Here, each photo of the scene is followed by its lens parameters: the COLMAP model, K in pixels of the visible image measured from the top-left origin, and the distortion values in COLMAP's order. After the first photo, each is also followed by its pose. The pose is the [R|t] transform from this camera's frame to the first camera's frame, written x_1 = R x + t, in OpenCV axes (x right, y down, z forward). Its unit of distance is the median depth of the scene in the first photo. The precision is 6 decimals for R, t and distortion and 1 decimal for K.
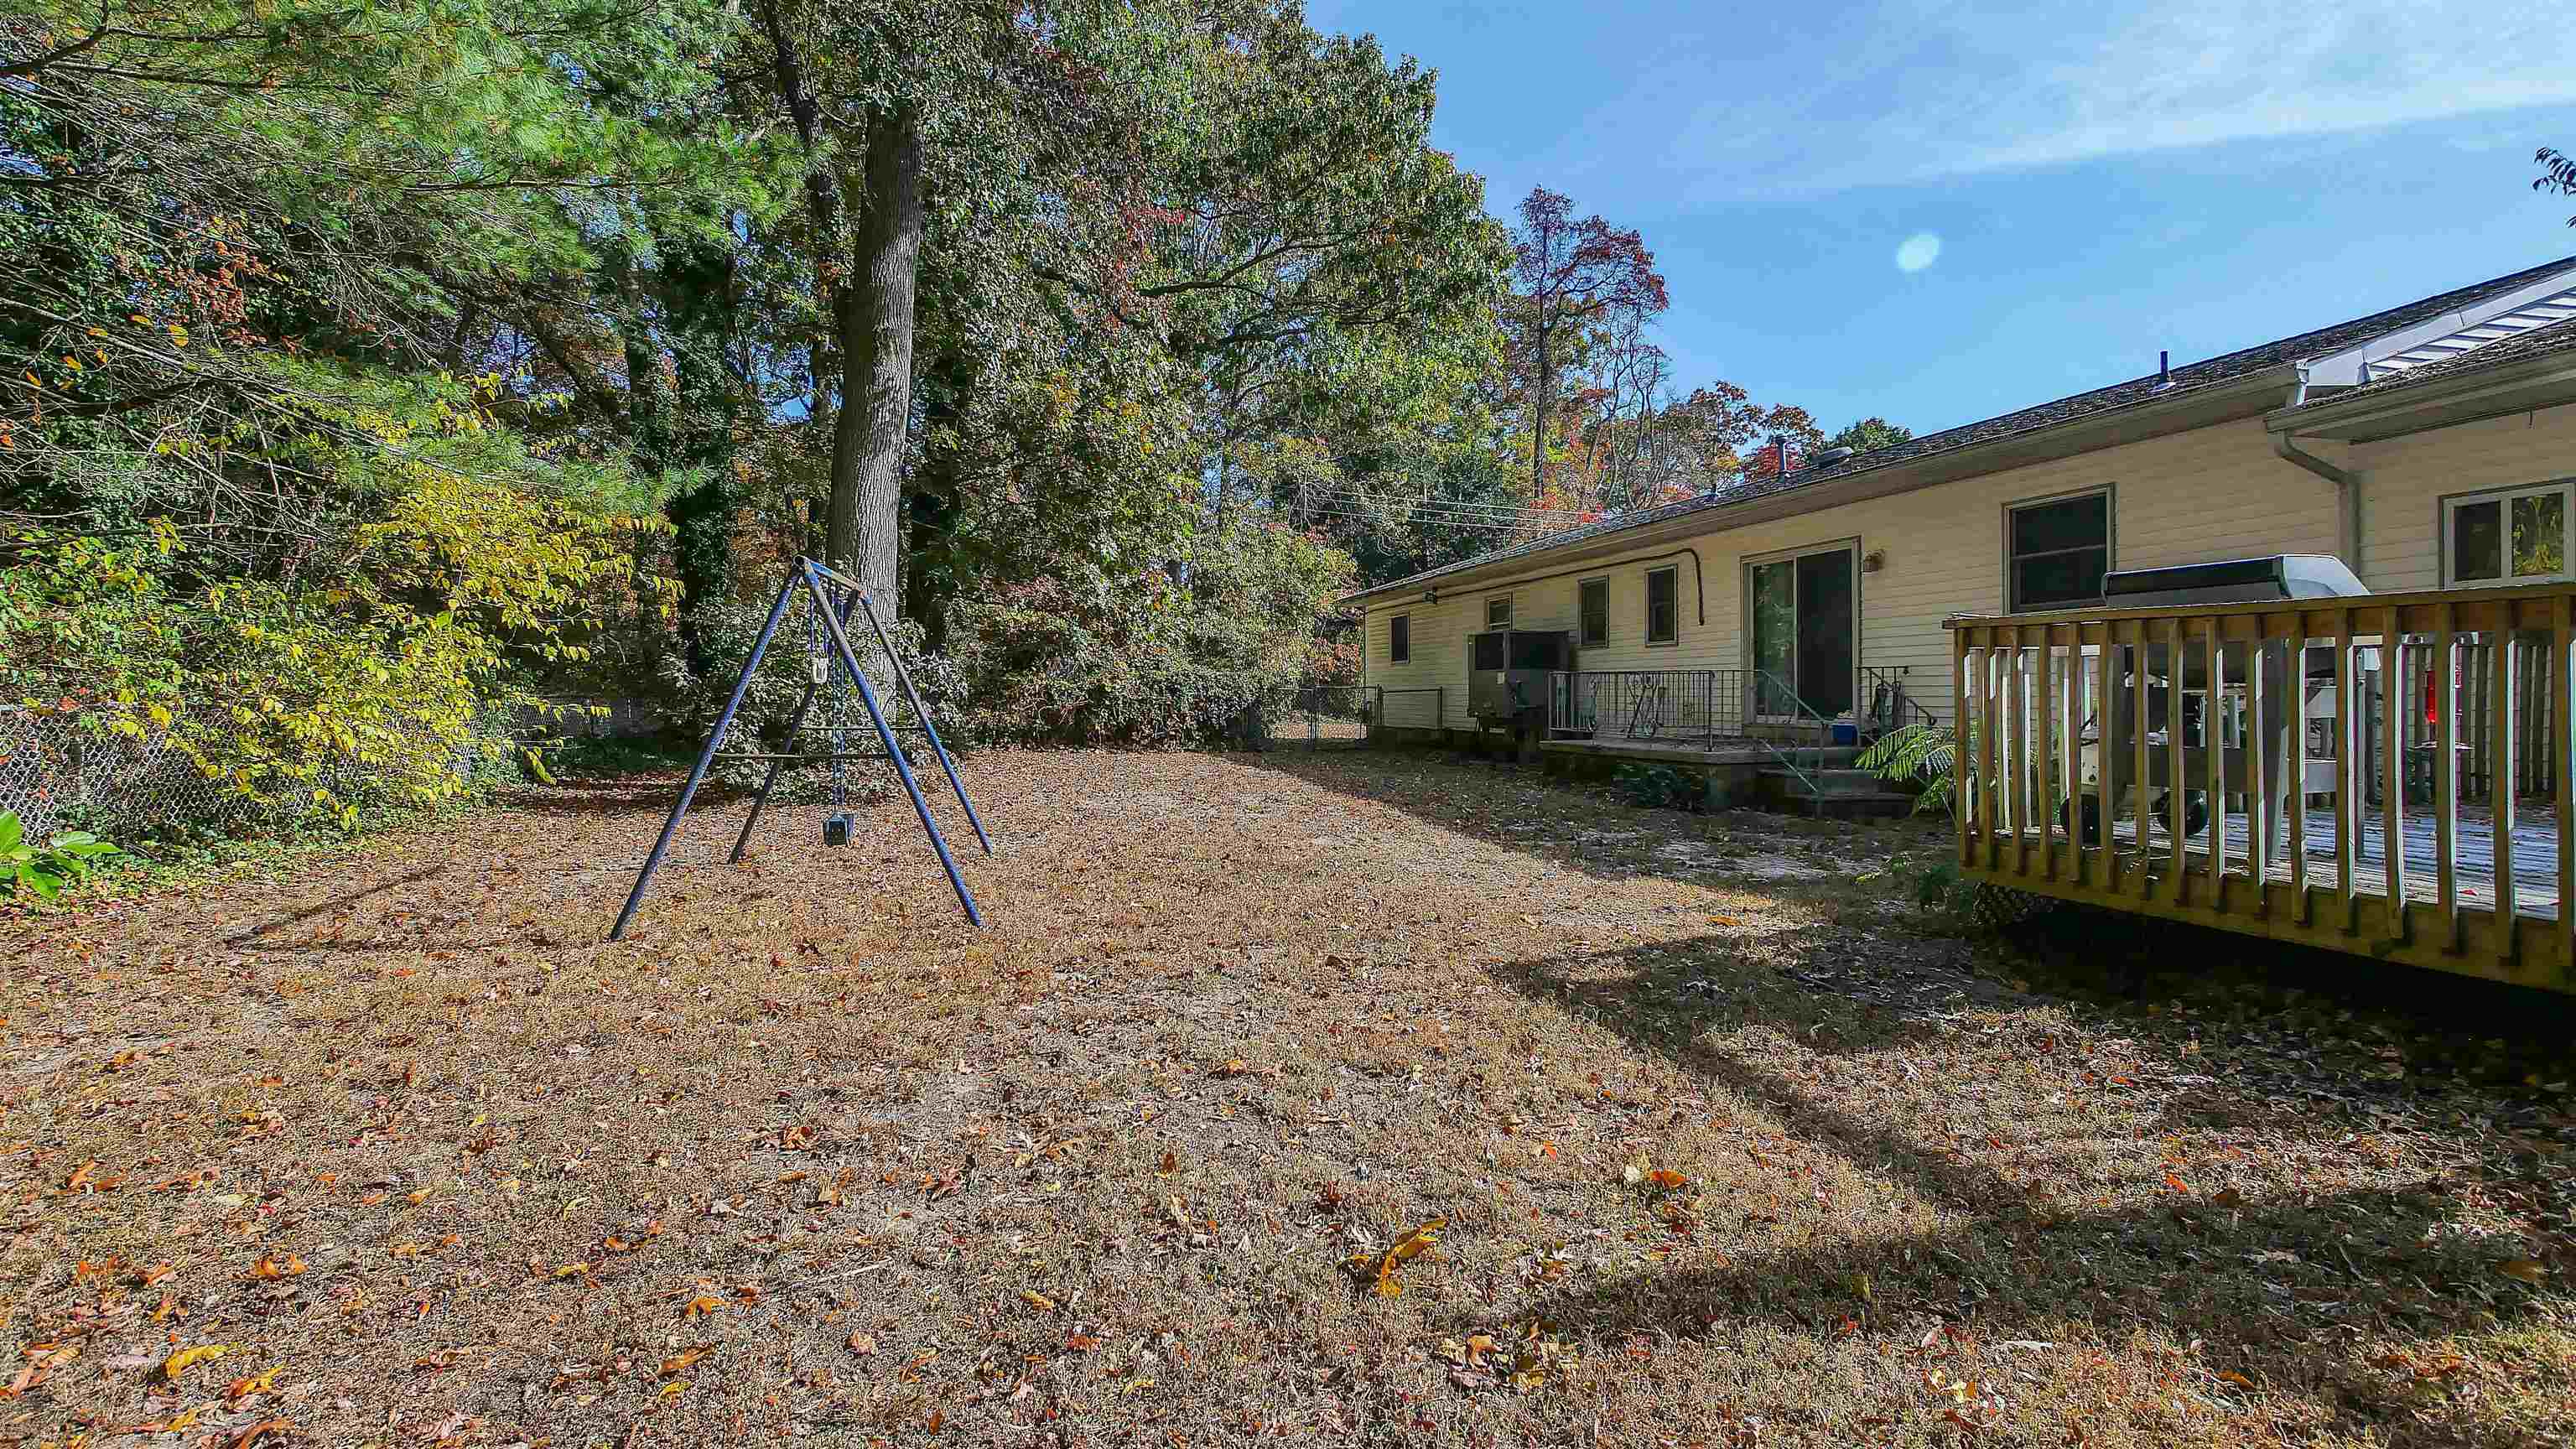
lens RADIAL K [[1077.3, 0, 1288.0], [0, 1077.3, 712.6], [0, 0, 1]] dist [-0.012081, -0.000034]
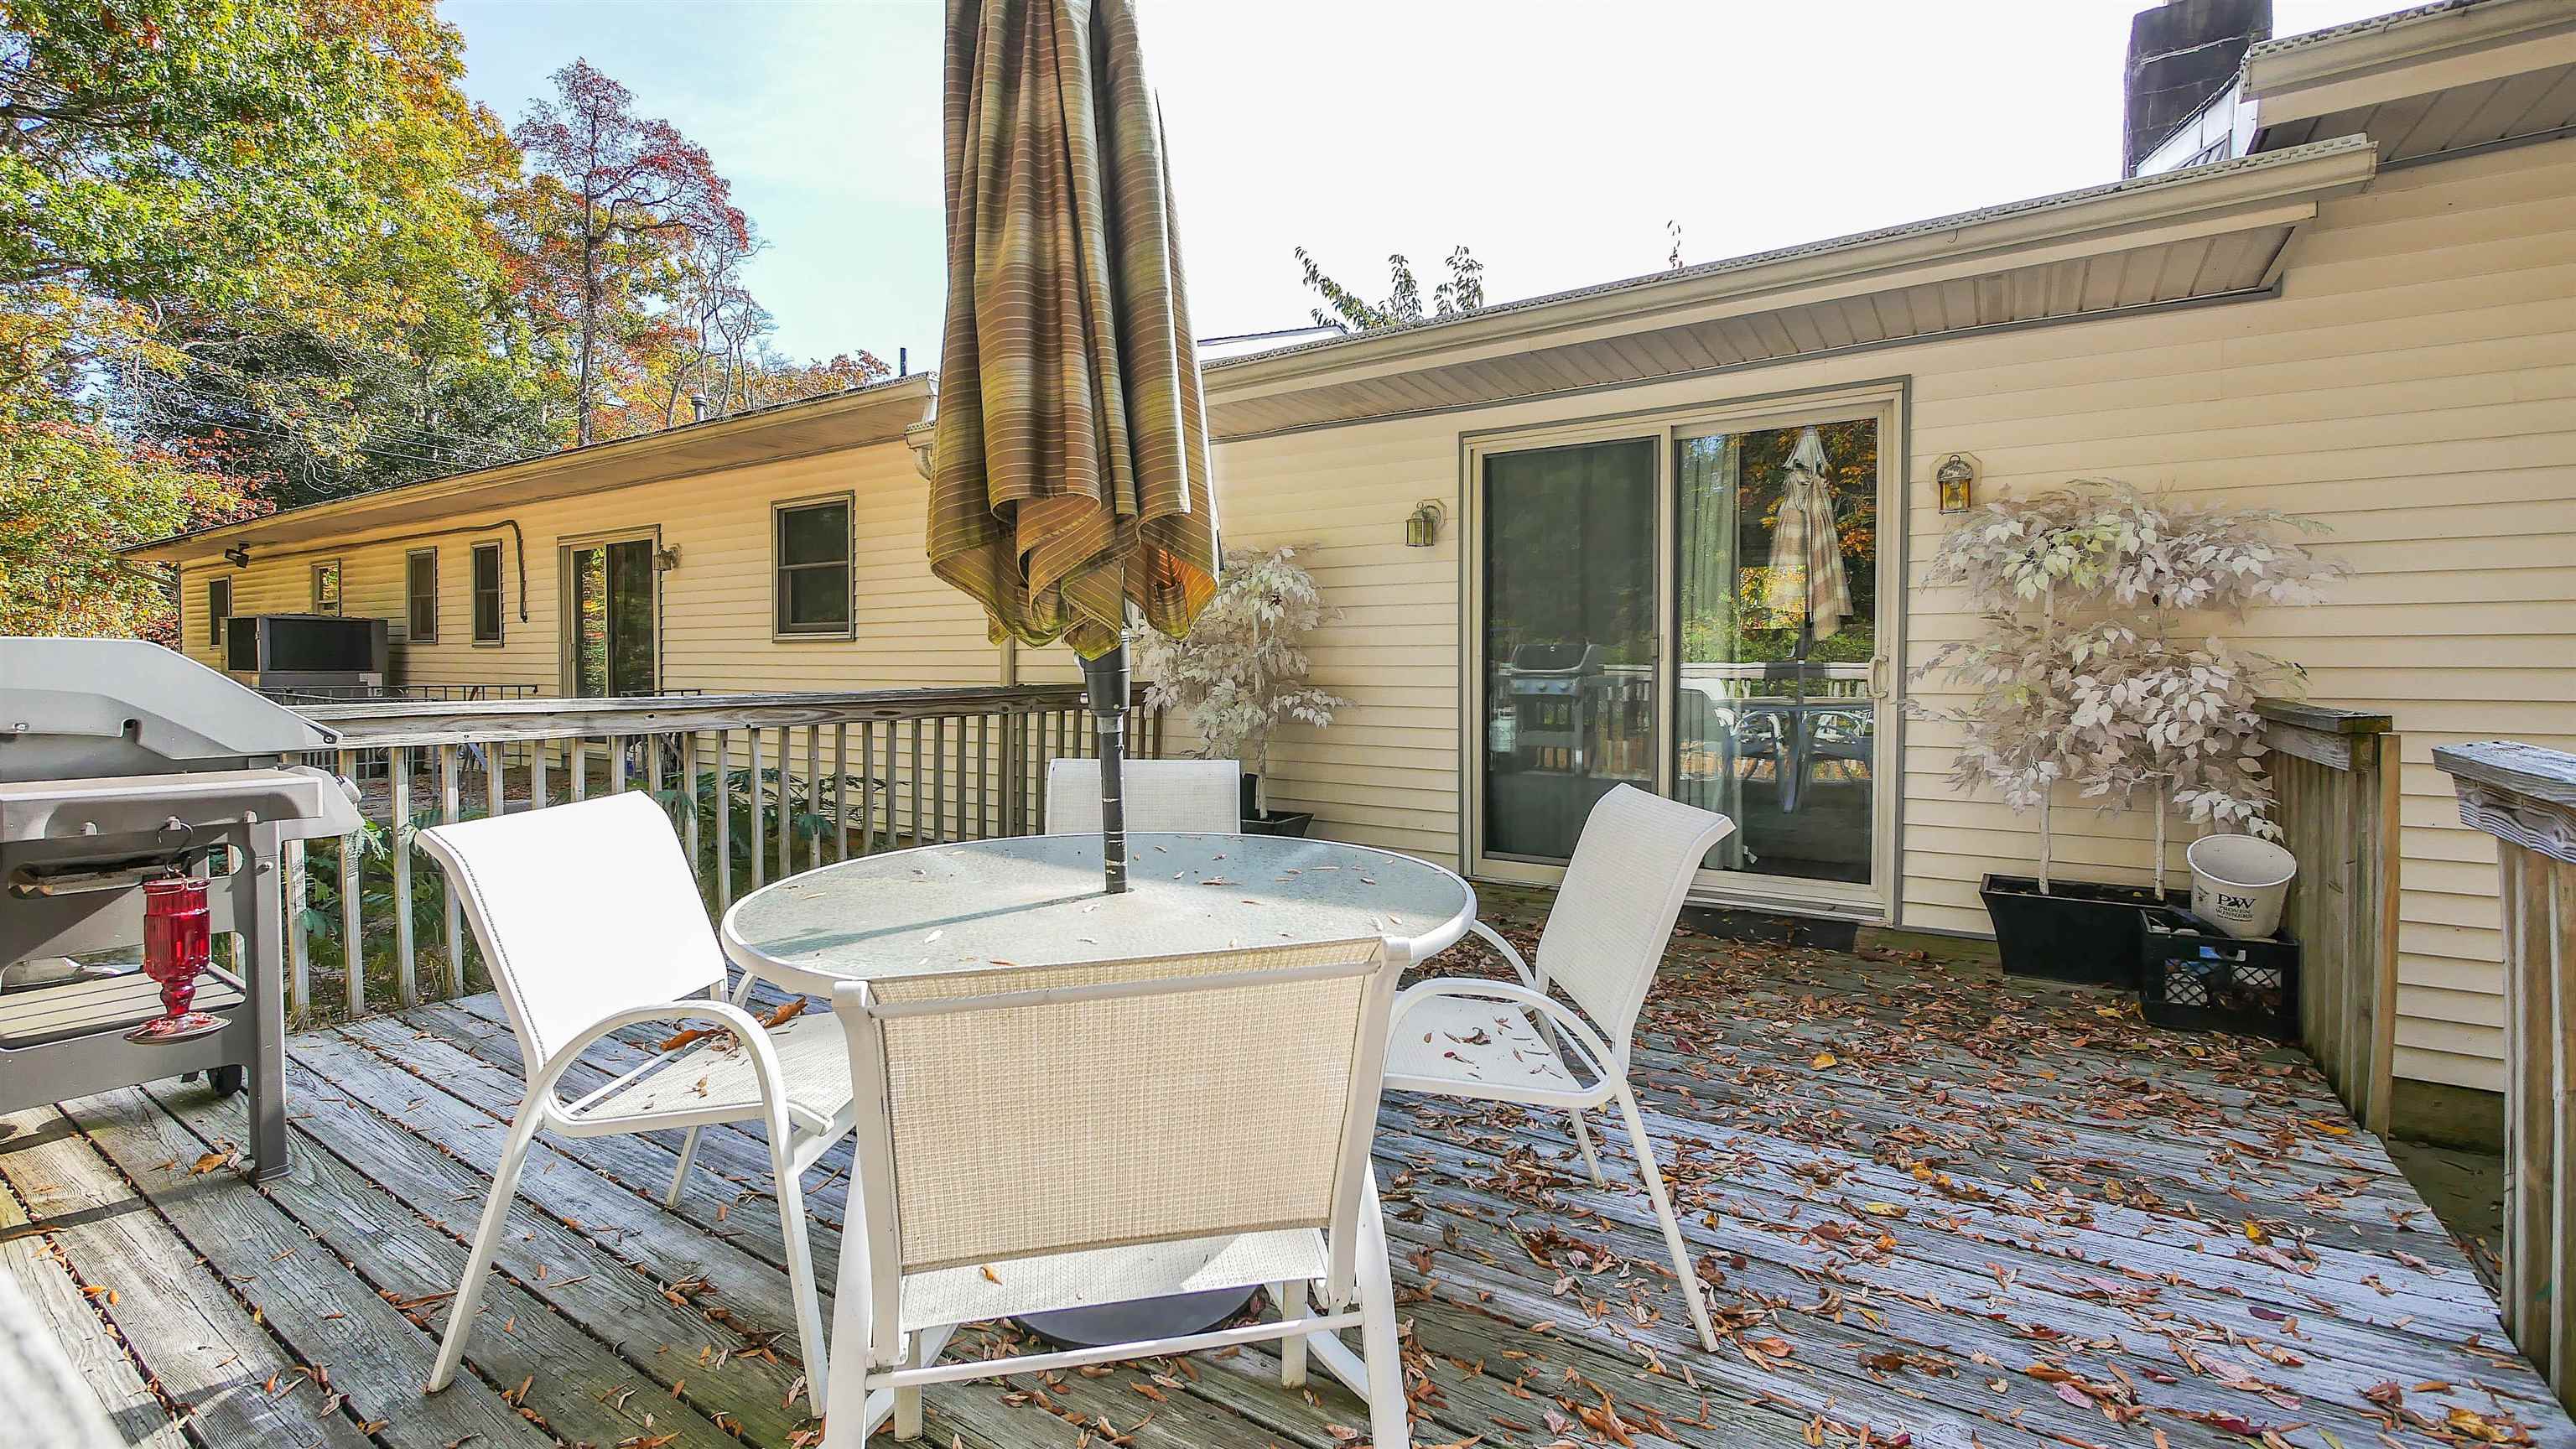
lens RADIAL K [[1077.3, 0, 1289.9], [0, 1077.3, 710.0], [0, 0, 1]] dist [-0.012081, -0.000034]
pose [[0.767484, -0.012971, 0.640936, 0.121833], [-0.000572, 0.999781, 0.020918, -0.013671], [-0.641067, -0.016421, 0.767309, 0.024736]]
